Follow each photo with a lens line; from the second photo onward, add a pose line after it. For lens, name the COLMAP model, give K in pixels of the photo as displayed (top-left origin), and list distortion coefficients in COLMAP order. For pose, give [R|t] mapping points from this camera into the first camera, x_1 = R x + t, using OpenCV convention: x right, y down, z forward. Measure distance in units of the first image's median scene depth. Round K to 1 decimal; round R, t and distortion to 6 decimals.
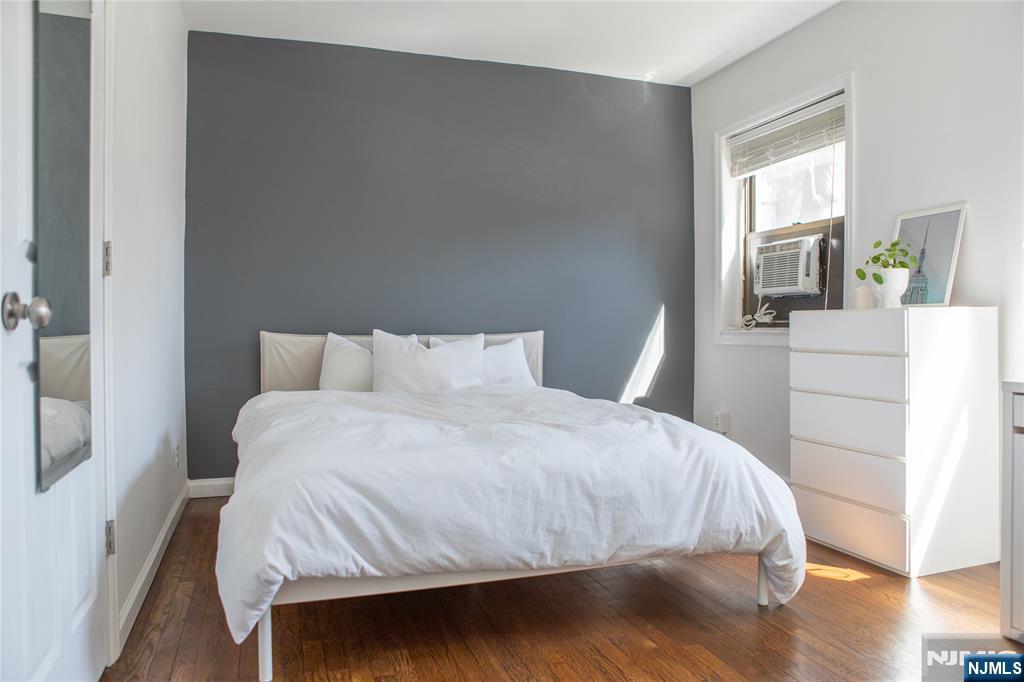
lens RADIAL K [[704.1, 0, 512.0], [0, 704.1, 341.0], [0, 0, 1]] dist [-0.107788, 0.080092]
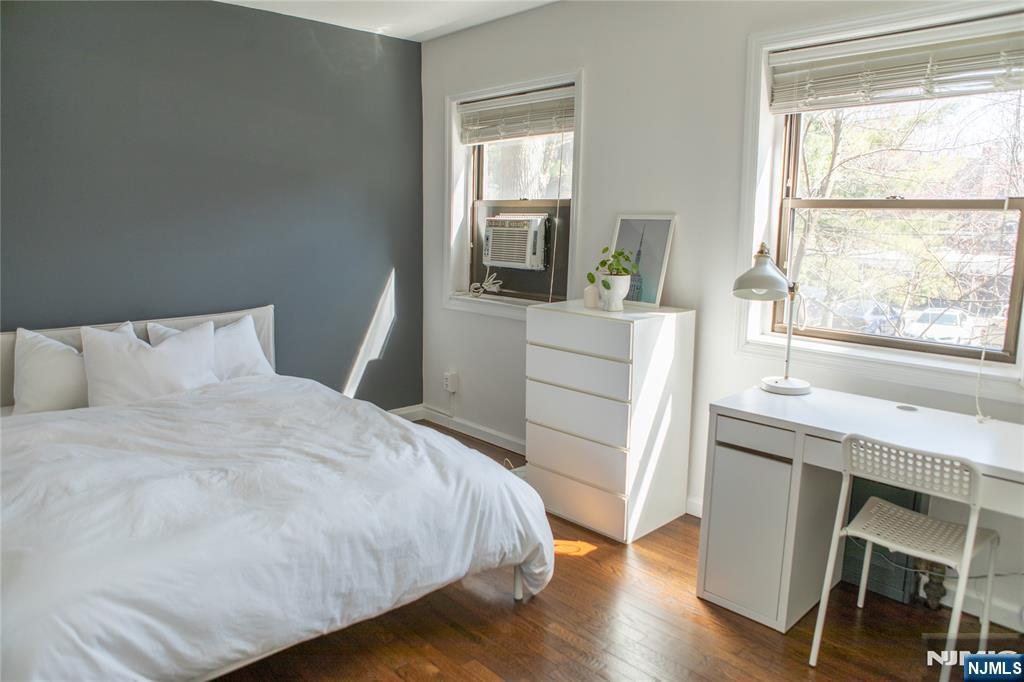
lens RADIAL K [[701.8, 0, 458.0], [0, 701.8, 258.3], [0, 0, 1]] dist [-0.085703, 0.046558]
pose [[0.919385, -0.051549, 0.389967, -0.130997], [-0.007526, 0.988889, 0.148462, -0.315834], [-0.393287, -0.139429, 0.908782, 0.080124]]
